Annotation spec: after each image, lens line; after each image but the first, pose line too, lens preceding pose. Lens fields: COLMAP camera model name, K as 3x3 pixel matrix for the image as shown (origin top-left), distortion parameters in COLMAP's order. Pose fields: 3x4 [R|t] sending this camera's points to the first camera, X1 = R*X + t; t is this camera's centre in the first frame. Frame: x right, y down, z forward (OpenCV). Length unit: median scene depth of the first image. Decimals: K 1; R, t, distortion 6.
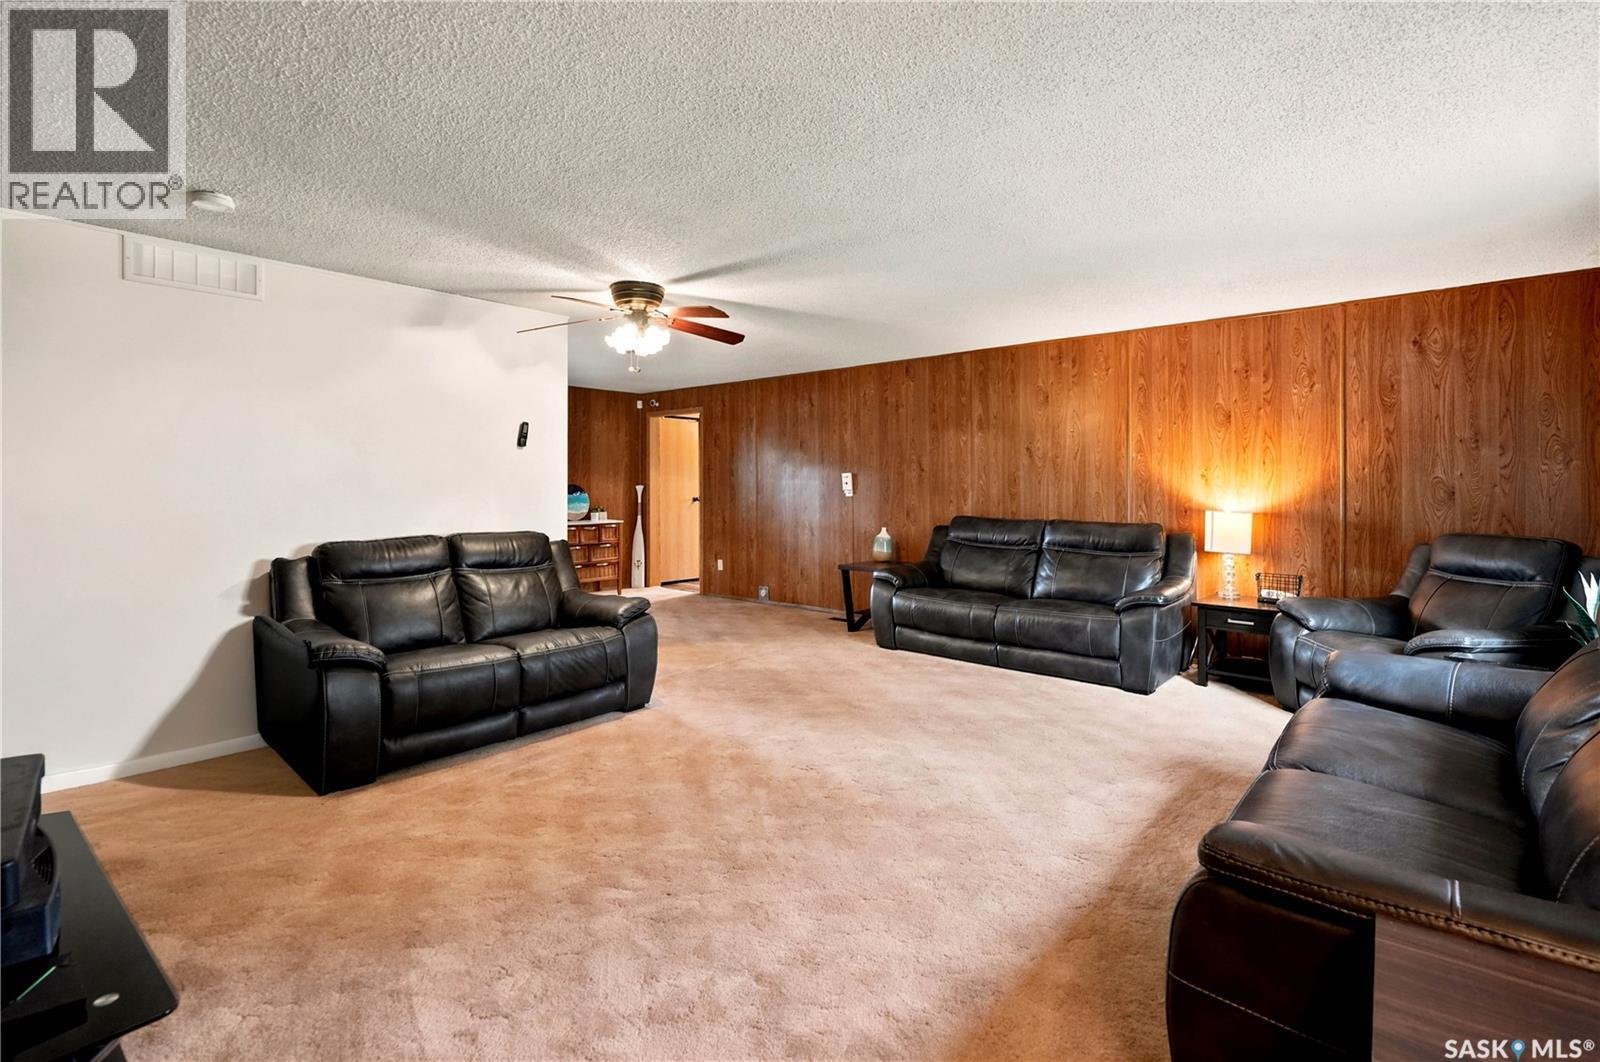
lens RADIAL K [[740.3, 0, 789.2], [0, 740.3, 490.7], [0, 0, 1]] dist [0.000393, -0.000140]
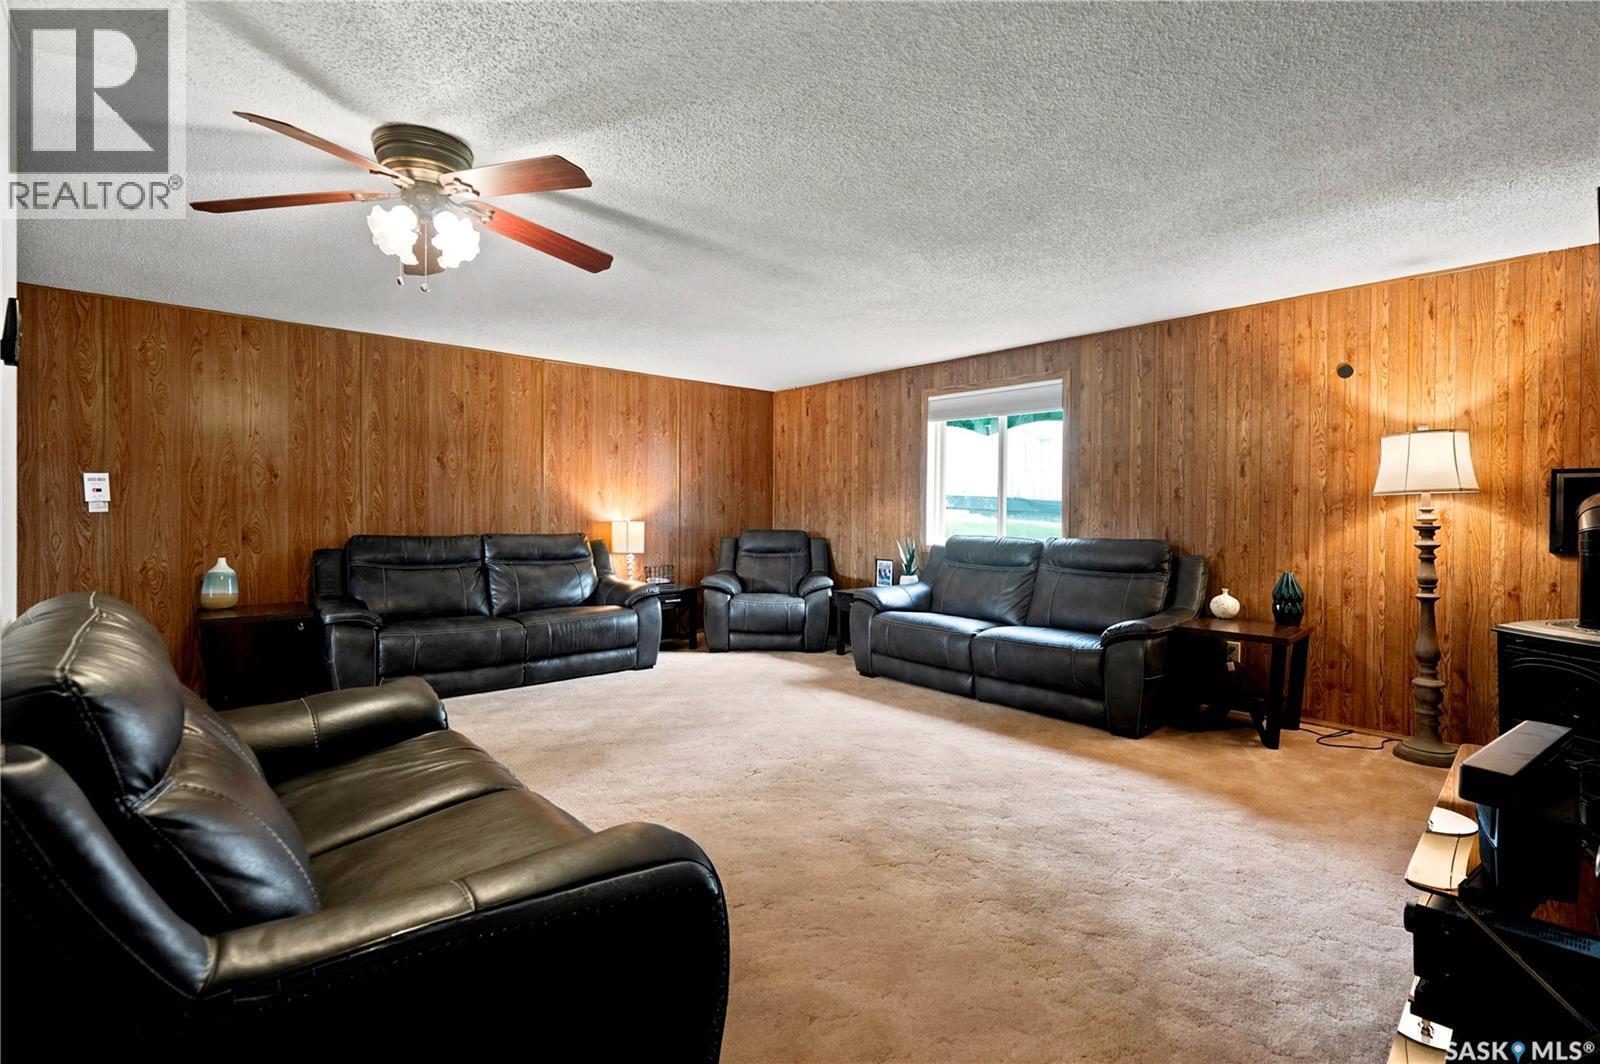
lens RADIAL K [[740.3, 0, 796.0], [0, 740.3, 521.8], [0, 0, 1]] dist [0.000393, -0.000140]
pose [[0.129213, -0.012600, 0.991537, -0.581597], [0.002082, 0.999921, 0.012435, 0.011948], [-0.991615, 0.000457, 0.129228, 0.486727]]
